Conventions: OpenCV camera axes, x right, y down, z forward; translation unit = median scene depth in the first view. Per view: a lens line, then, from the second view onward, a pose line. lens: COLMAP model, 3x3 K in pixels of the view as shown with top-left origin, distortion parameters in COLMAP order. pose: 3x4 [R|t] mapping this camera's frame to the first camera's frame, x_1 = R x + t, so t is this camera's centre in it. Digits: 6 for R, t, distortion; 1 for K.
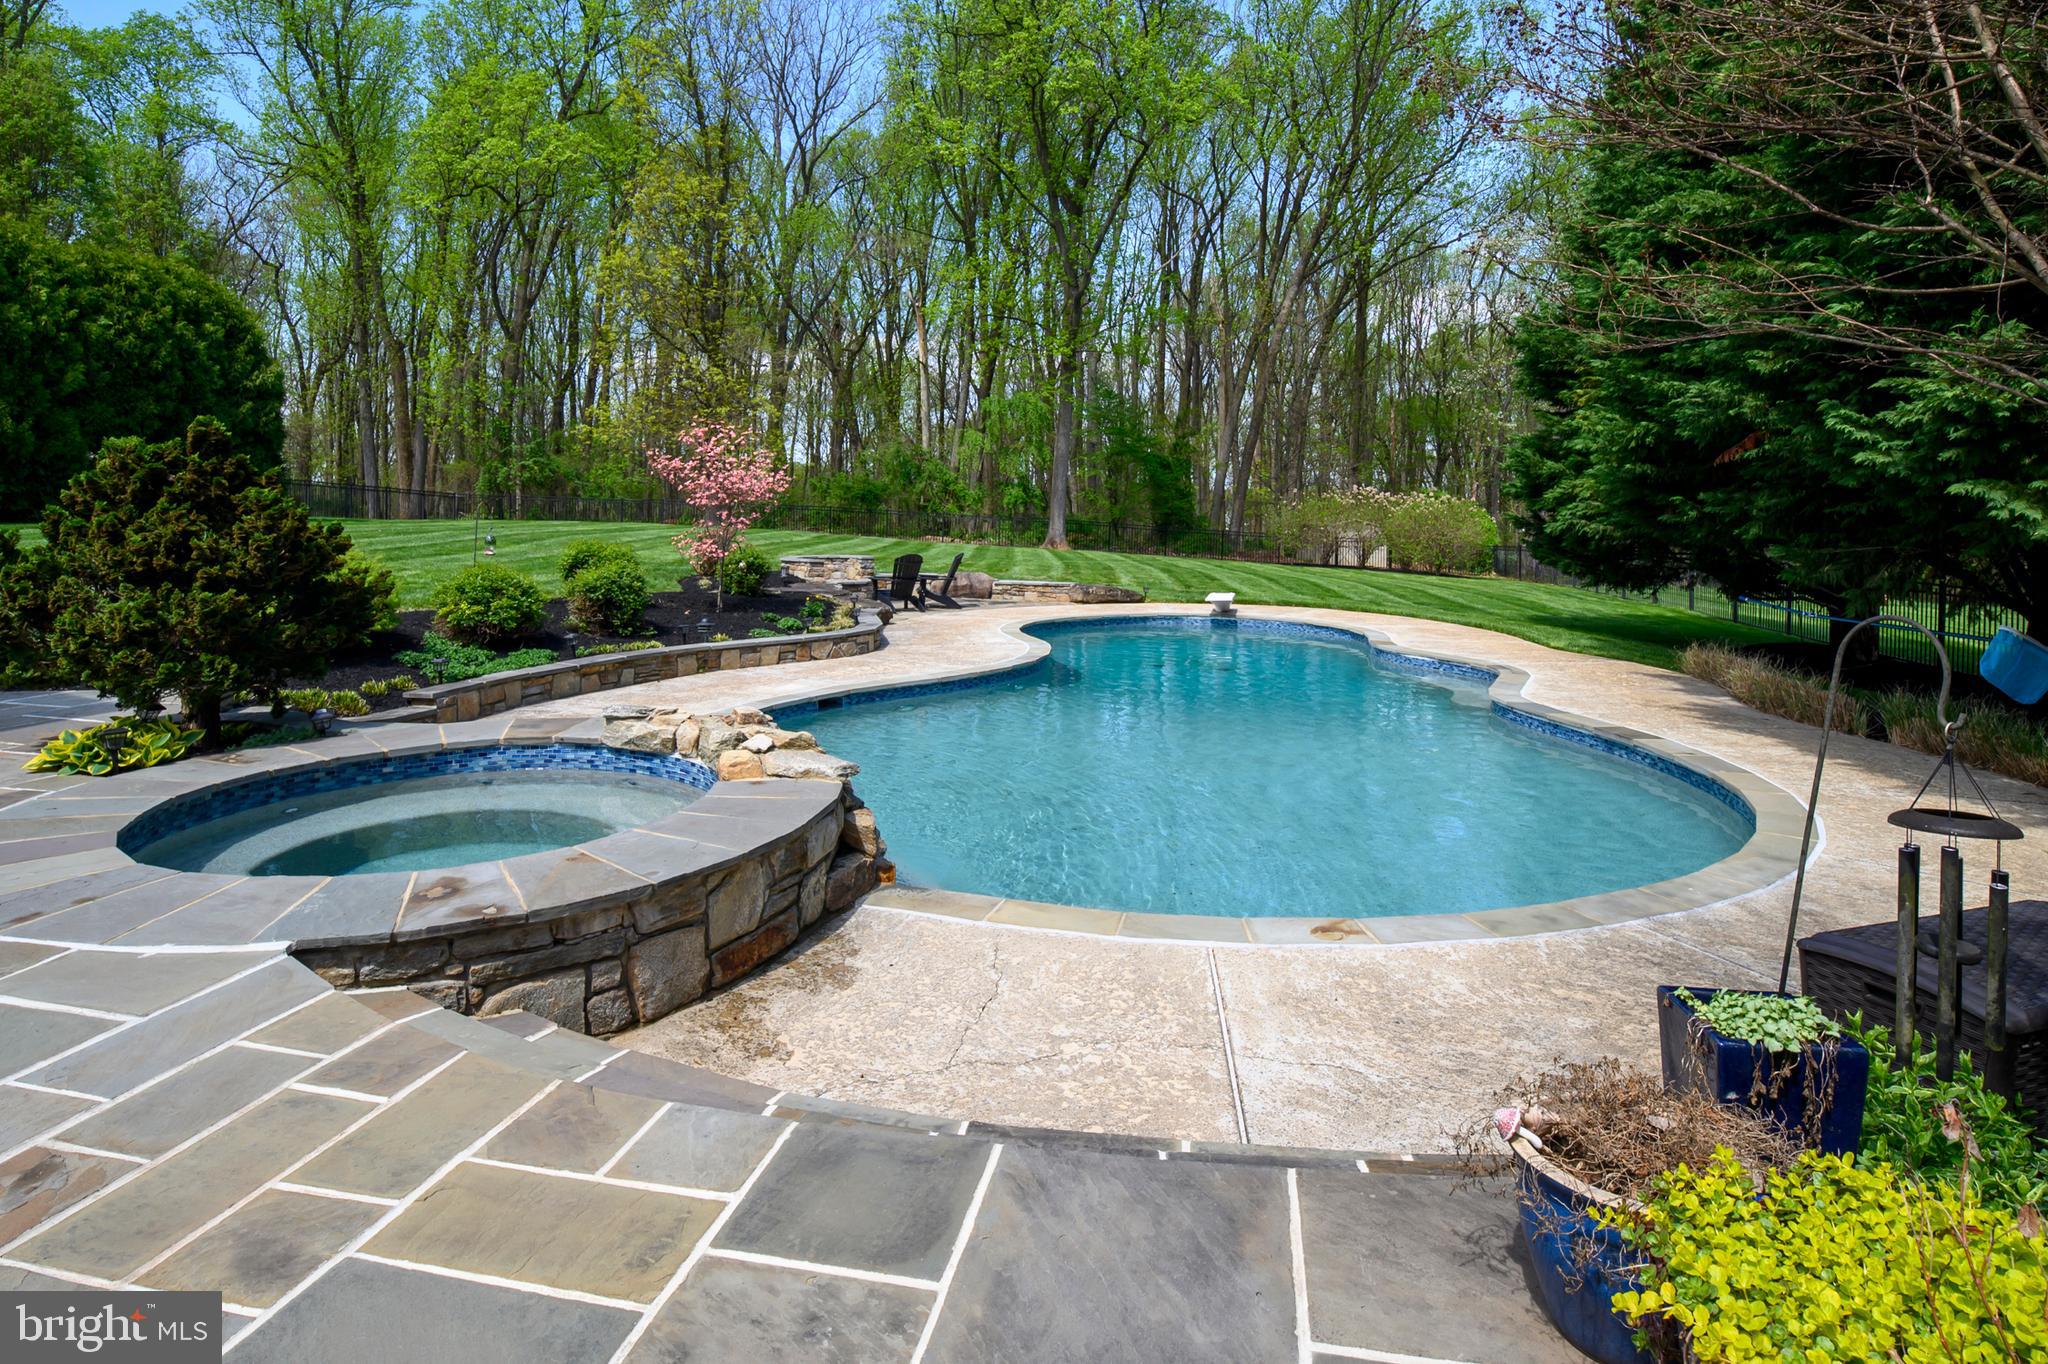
lens RADIAL K [[1113.9, 0, 1012.1], [0, 1113.9, 500.9], [0, 0, 1]] dist [-0.005625, -0.001509]
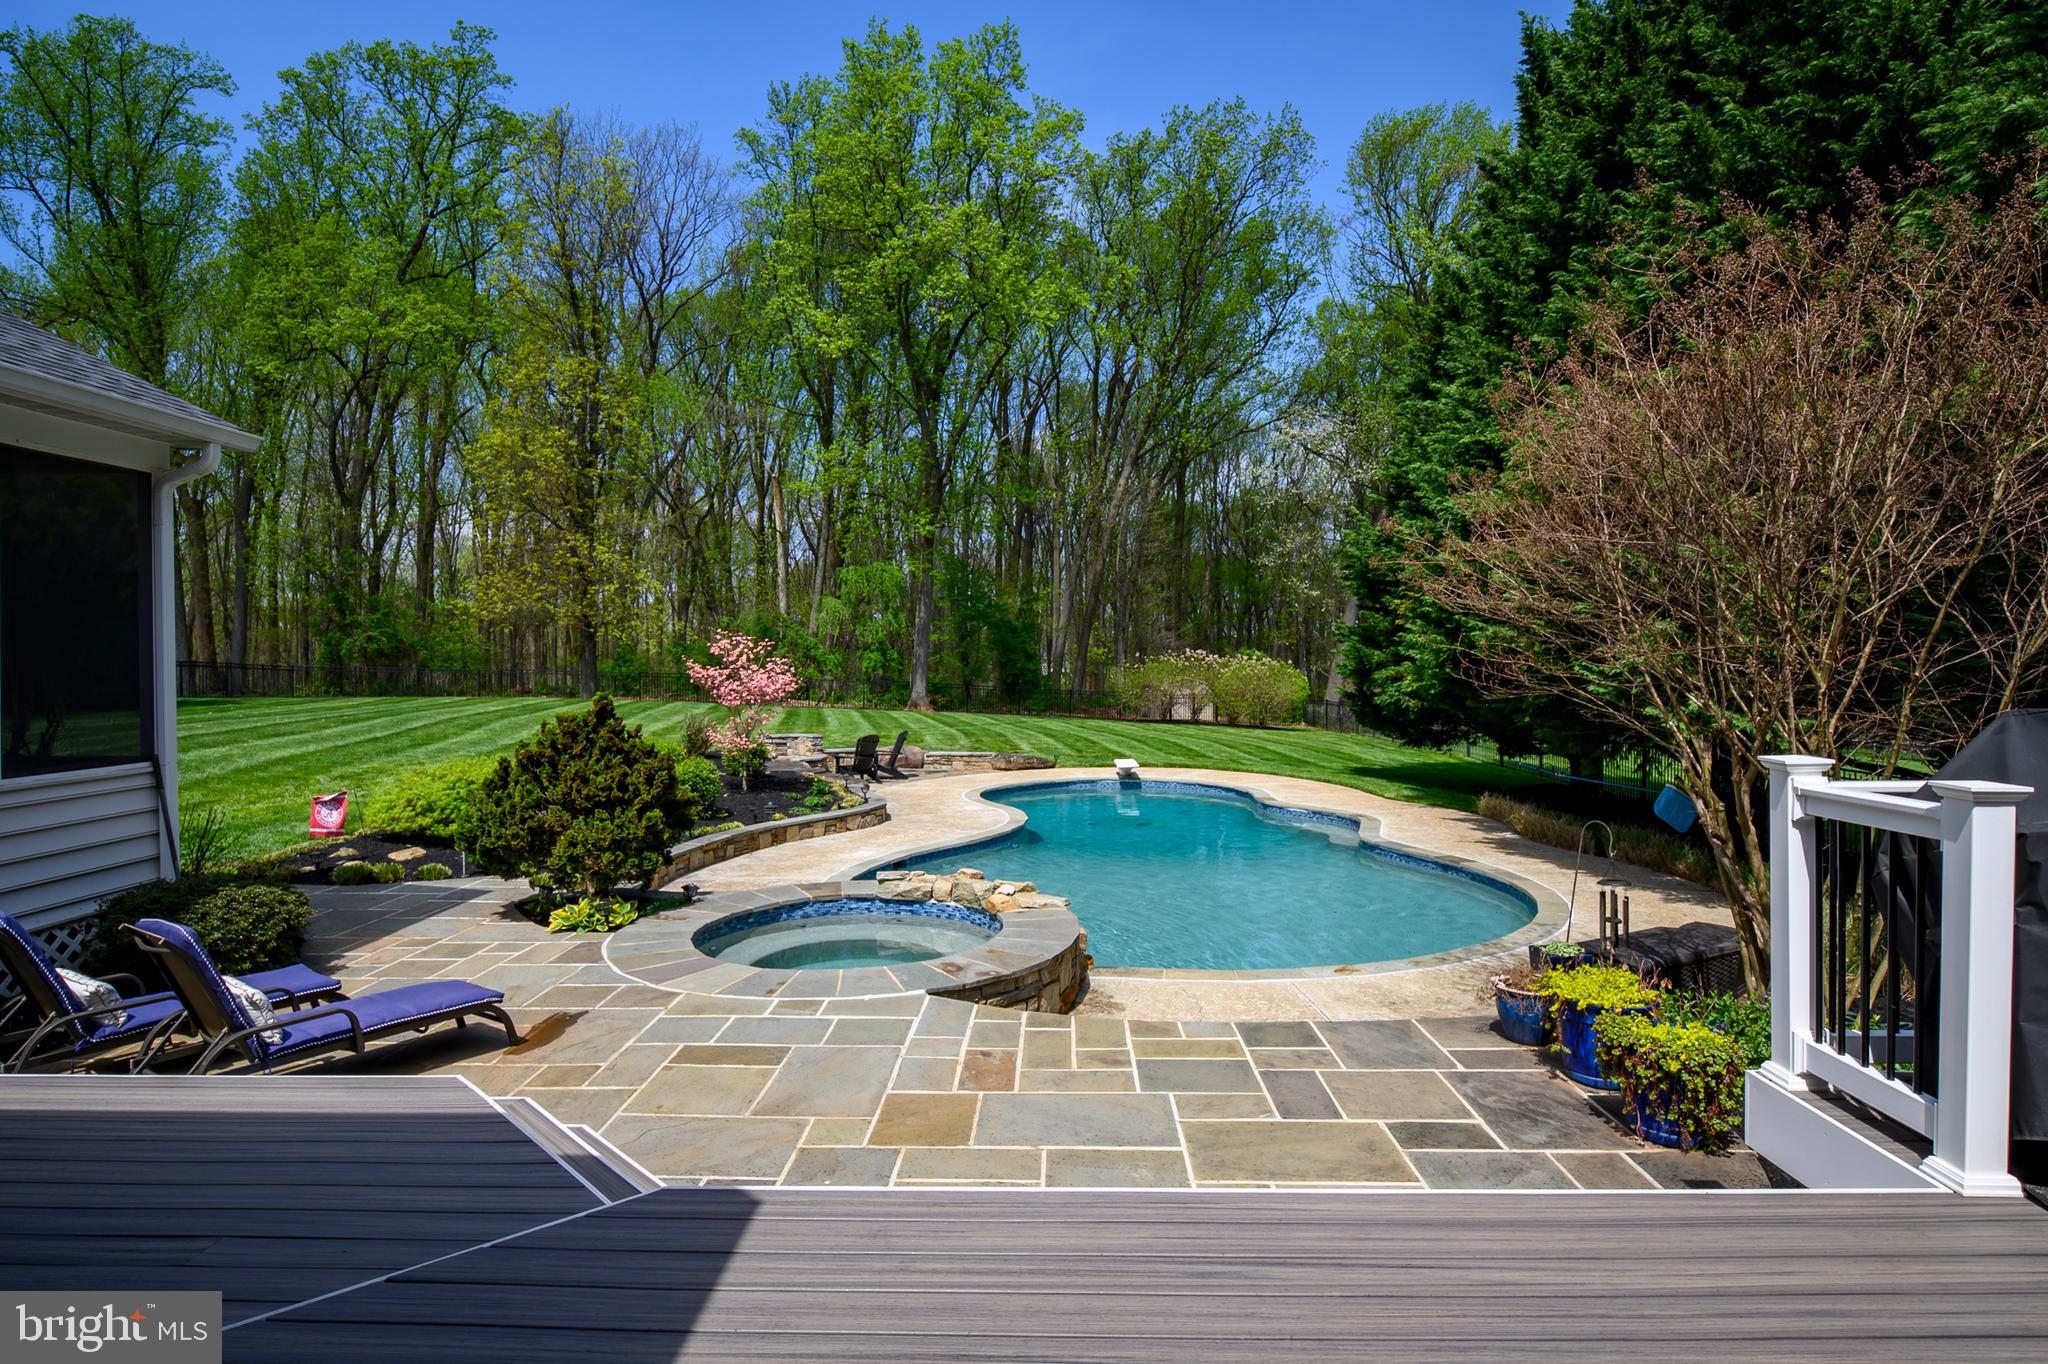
lens RADIAL K [[1118.8, 0, 1025.2], [0, 1118.8, 657.3], [0, 0, 1]] dist [-0.000127, -0.002653]
pose [[0.983012, -0.013826, 0.183020, -0.150823], [0.012409, 0.999884, 0.008888, -0.044392], [-0.183122, -0.006466, 0.983069, -0.199003]]
